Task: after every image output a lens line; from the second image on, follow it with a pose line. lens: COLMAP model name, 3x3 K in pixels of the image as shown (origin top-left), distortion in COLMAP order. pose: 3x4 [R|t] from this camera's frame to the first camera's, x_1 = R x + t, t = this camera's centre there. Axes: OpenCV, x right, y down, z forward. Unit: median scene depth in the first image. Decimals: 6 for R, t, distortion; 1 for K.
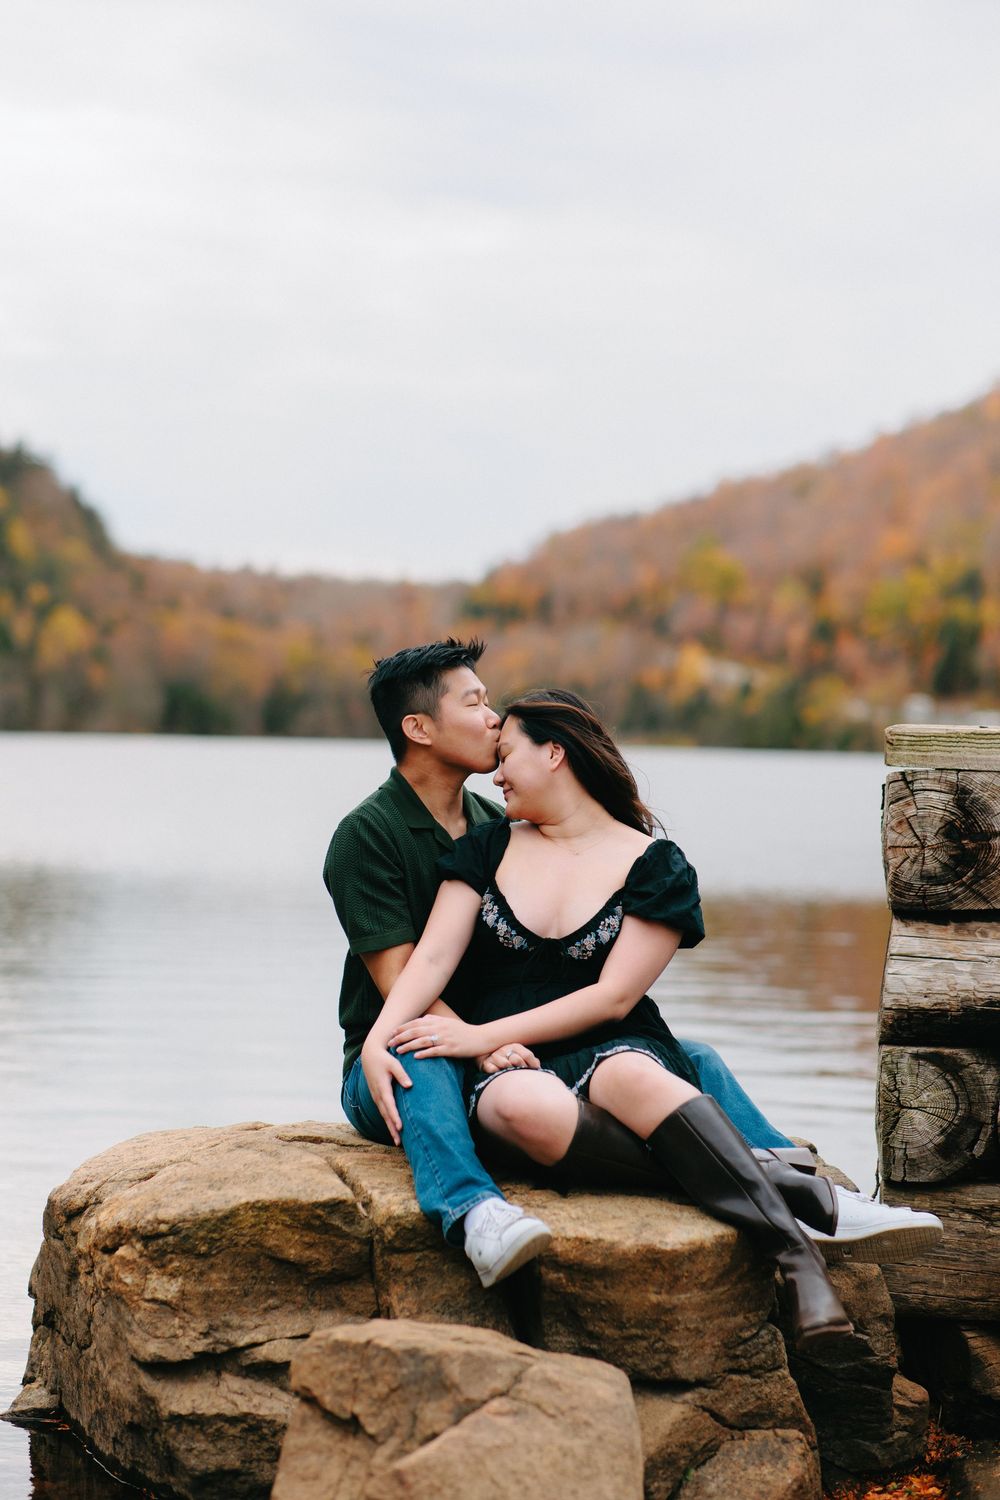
lens RADIAL K [[3816.5, 0, 502.6], [0, 3816.5, 752.1], [0, 0, 1]] dist [0.092951, 0.000000]
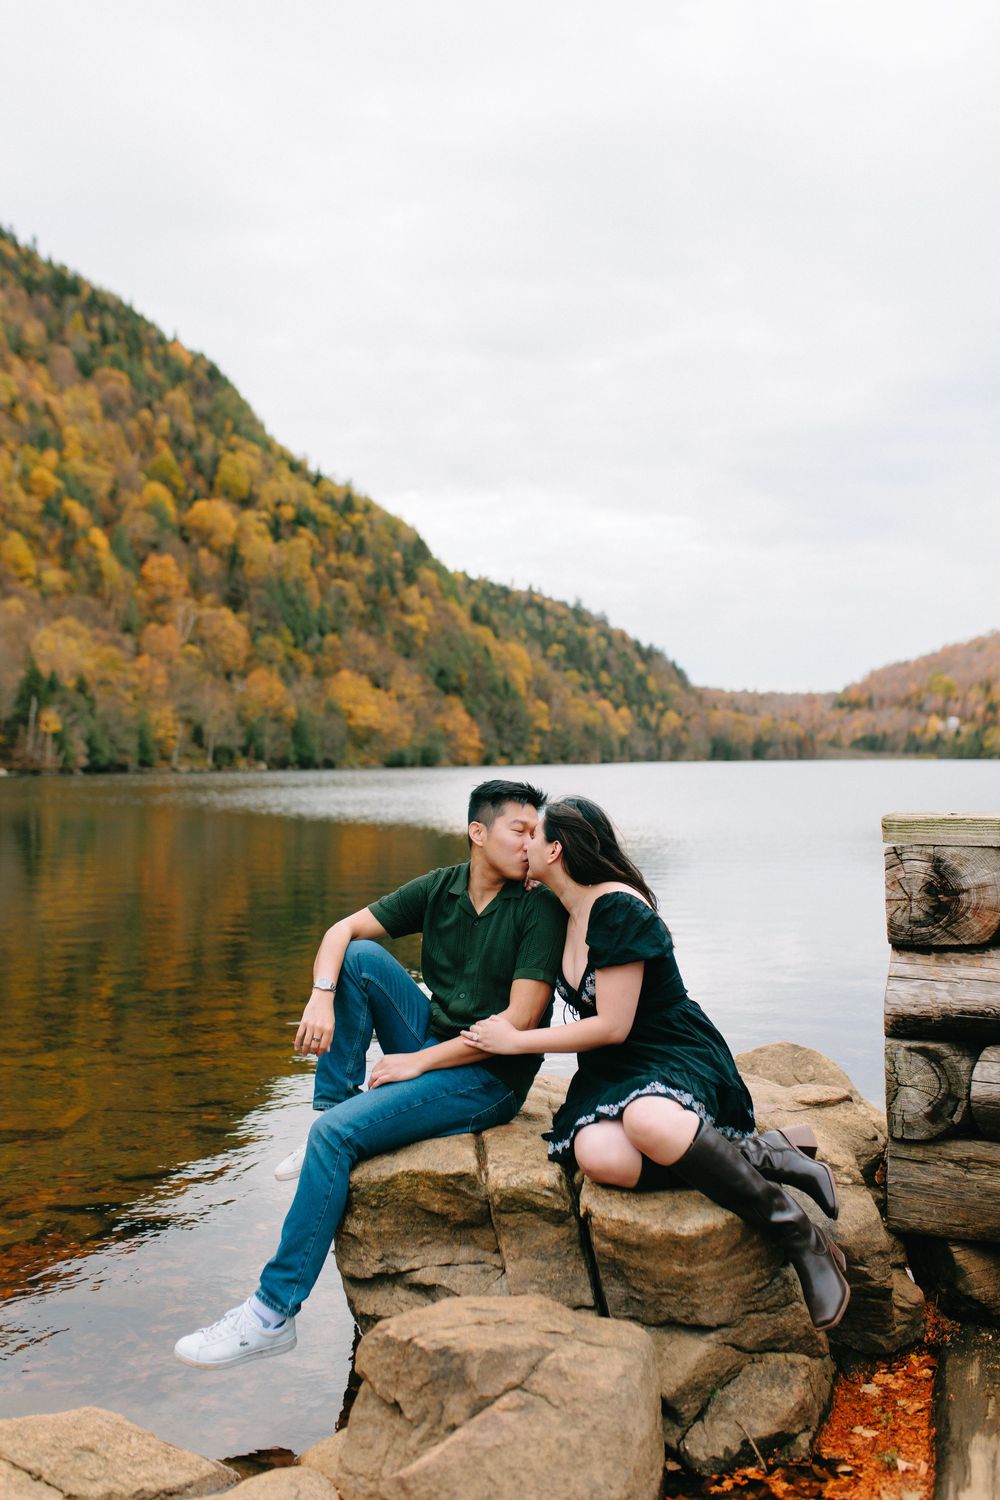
lens RADIAL K [[1470.5, 0, 487.9], [0, 1470.5, 744.4], [0, 0, 1]] dist [0.006219, 0.000000]
pose [[0.967585, -0.033522, -0.250313, 0.097669], [0.030219, 0.999398, -0.017028, -0.028575], [0.250733, 0.008912, 0.968015, 0.434132]]
